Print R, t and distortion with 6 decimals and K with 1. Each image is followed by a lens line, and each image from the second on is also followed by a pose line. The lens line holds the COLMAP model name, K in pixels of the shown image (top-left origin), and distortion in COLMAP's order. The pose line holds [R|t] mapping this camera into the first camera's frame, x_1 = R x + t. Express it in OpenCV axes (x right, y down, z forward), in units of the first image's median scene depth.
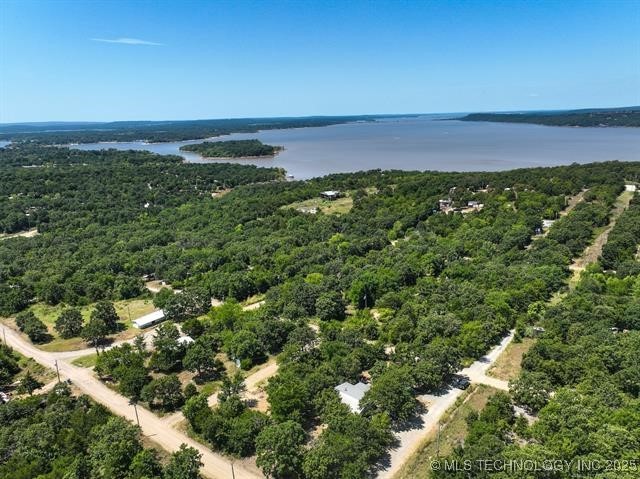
lens RADIAL K [[449.3, 0, 323.8], [0, 449.3, 240.2], [0, 0, 1]] dist [0.001121, 0.004726]
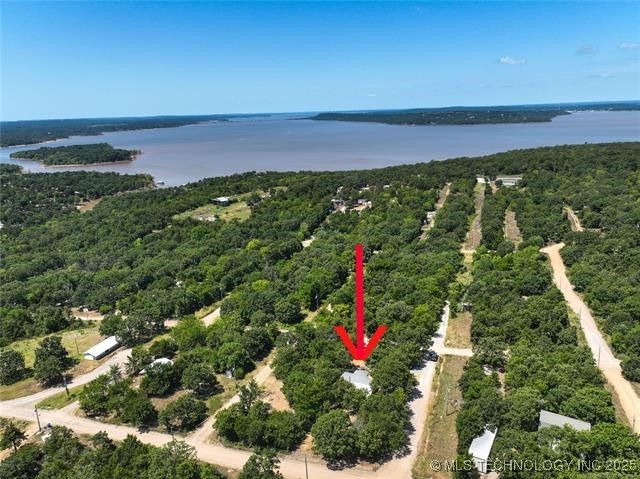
lens RADIAL K [[449.3, 0, 323.8], [0, 449.3, 240.2], [0, 0, 1]] dist [0.001121, 0.004726]
pose [[0.950248, -0.088090, 0.298779, -0.143768], [0.087591, 0.996042, 0.015089, -0.017364], [-0.298926, 0.011832, 0.954203, -0.032804]]
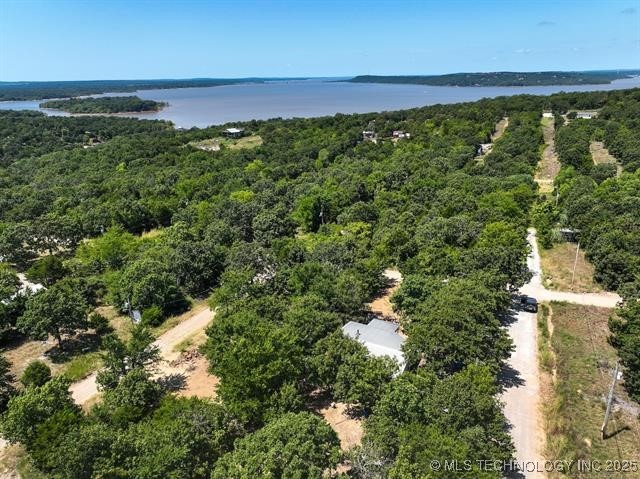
lens RADIAL K [[449.3, 0, 323.8], [0, 449.3, 240.2], [0, 0, 1]] dist [0.001121, 0.004726]
pose [[0.972033, -0.071000, 0.223855, -0.044996], [0.054454, 0.995367, 0.079245, 0.079630], [-0.228444, -0.064839, 0.971395, 0.222782]]
